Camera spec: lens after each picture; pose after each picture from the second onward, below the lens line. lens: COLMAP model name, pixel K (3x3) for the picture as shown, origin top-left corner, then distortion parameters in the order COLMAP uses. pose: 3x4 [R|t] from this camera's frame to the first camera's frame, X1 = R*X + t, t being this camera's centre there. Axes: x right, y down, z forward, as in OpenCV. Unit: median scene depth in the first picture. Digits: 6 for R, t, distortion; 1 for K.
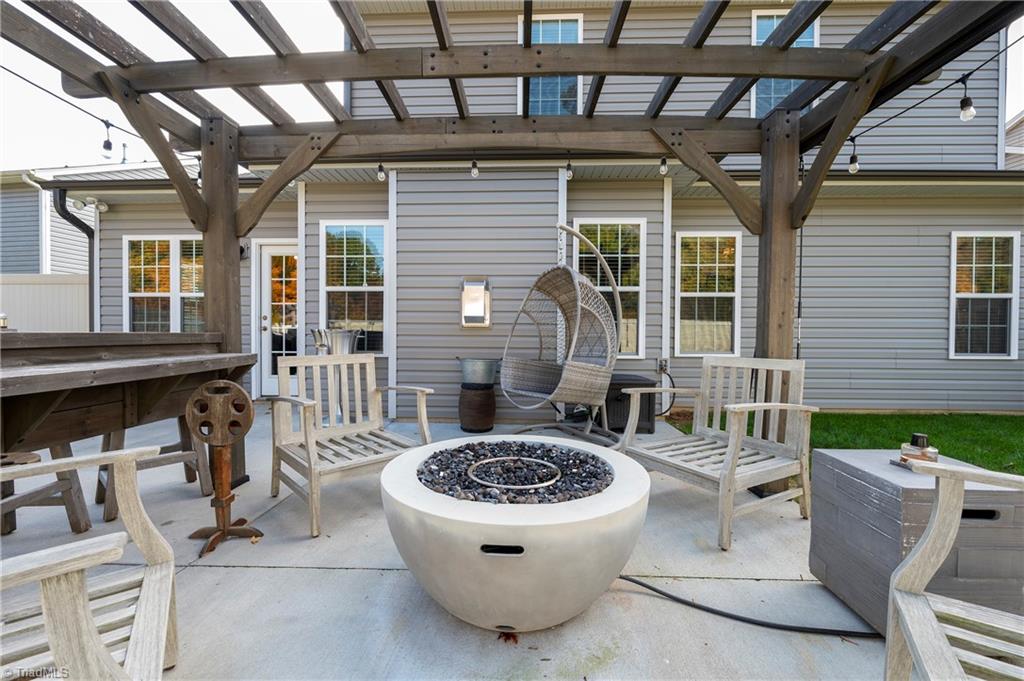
lens RADIAL K [[392.8, 0, 513.2], [0, 392.8, 343.6], [0, 0, 1]] dist [-0.003007, -0.000210]
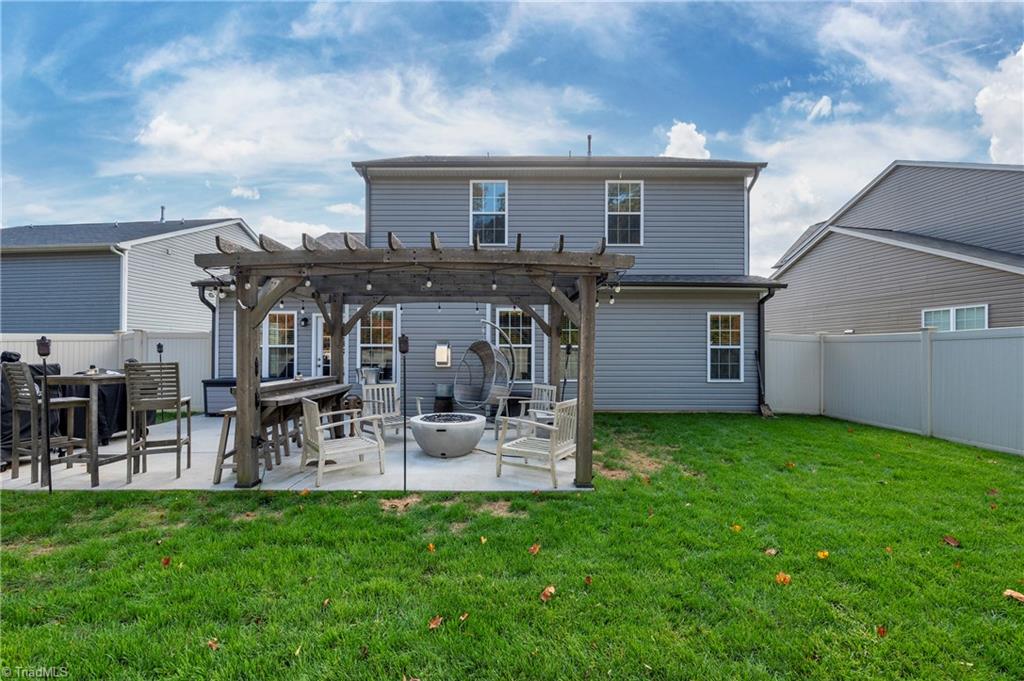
lens RADIAL K [[412.5, 0, 509.2], [0, 412.5, 350.2], [0, 0, 1]] dist [-0.001845, -0.000100]
pose [[0.999370, -0.001822, 0.035447, 0.147620], [0.002595, 0.999760, -0.021771, -0.076094], [-0.035399, 0.021849, 0.999134, -0.960210]]
